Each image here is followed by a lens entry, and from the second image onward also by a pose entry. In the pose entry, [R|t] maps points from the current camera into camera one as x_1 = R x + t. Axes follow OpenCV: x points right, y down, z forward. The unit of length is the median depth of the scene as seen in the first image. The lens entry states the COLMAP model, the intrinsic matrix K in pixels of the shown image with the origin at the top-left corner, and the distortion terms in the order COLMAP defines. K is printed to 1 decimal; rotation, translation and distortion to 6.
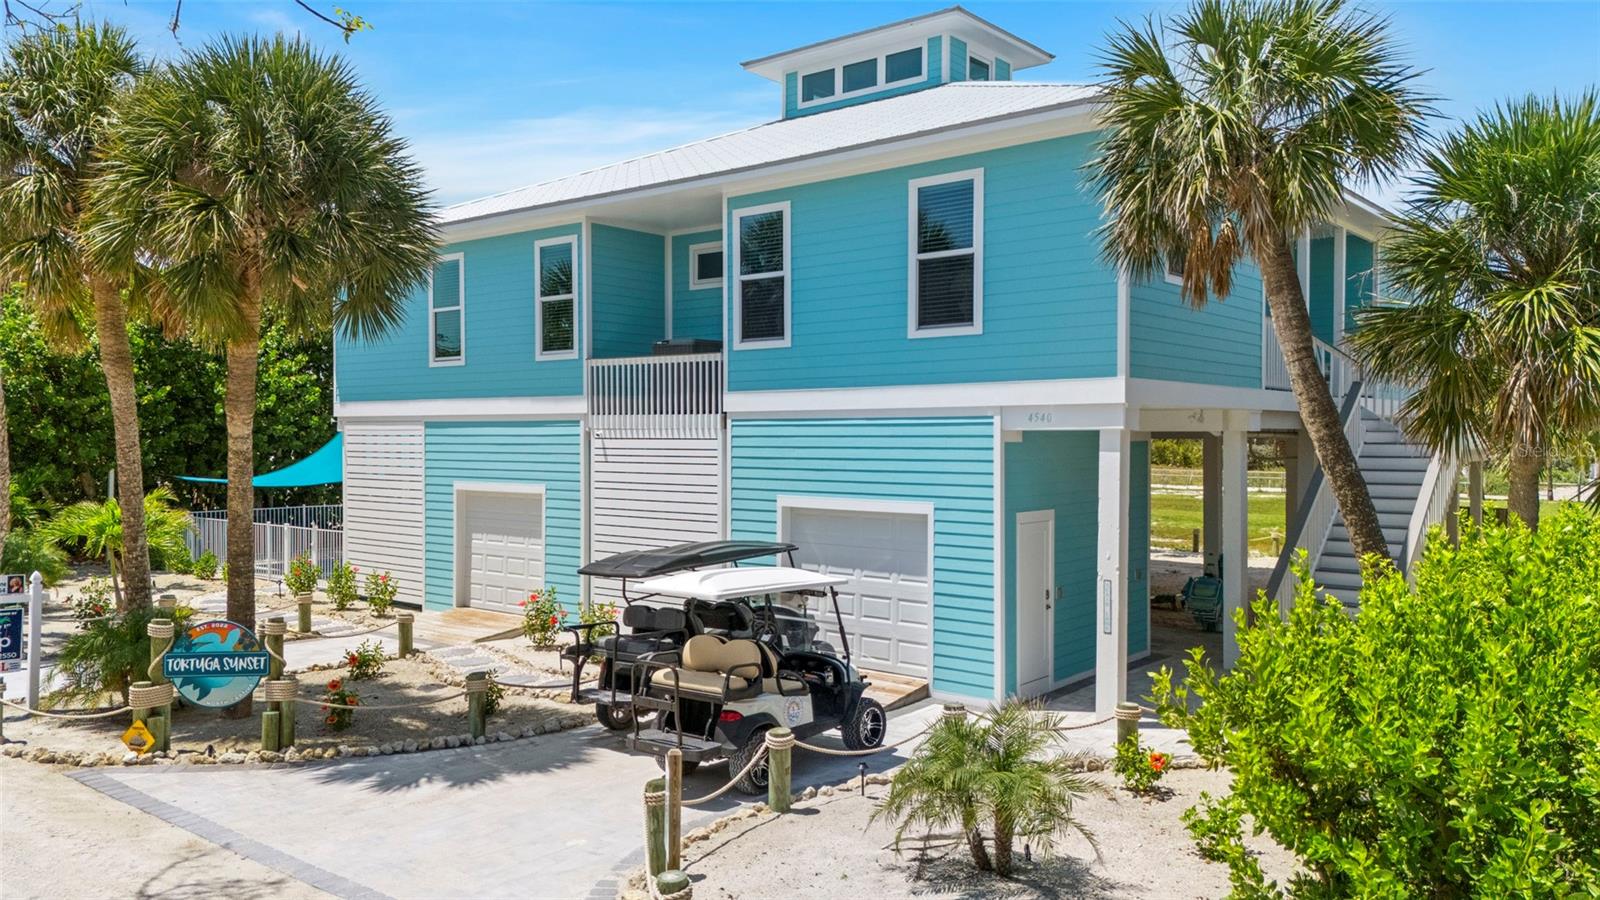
lens RADIAL K [[1187.8, 0, 800.0], [0, 1187.8, 450.0], [0, 0, 1]] dist [0.010600, -0.003379]
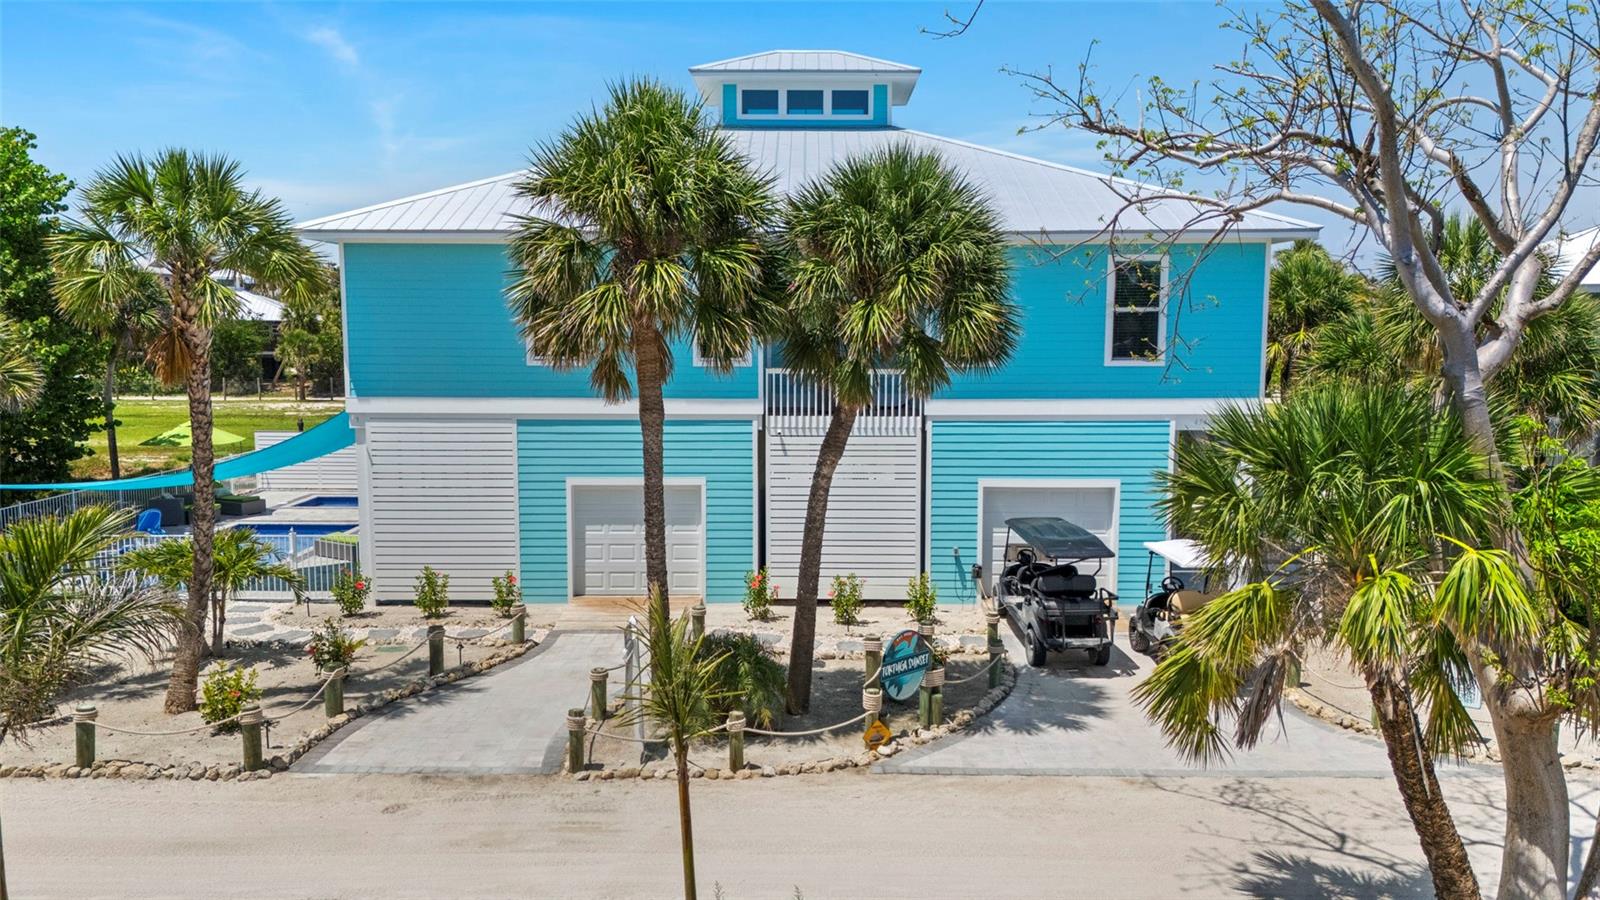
lens RADIAL K [[1187.8, 0, 800.0], [0, 1187.8, 450.0], [0, 0, 1]] dist [0.010600, -0.003379]
pose [[0.796331, -0.063968, 0.601469, -0.853056], [0.010088, 0.995658, 0.092536, -0.103531], [-0.604777, -0.067622, 0.793518, 0.066518]]
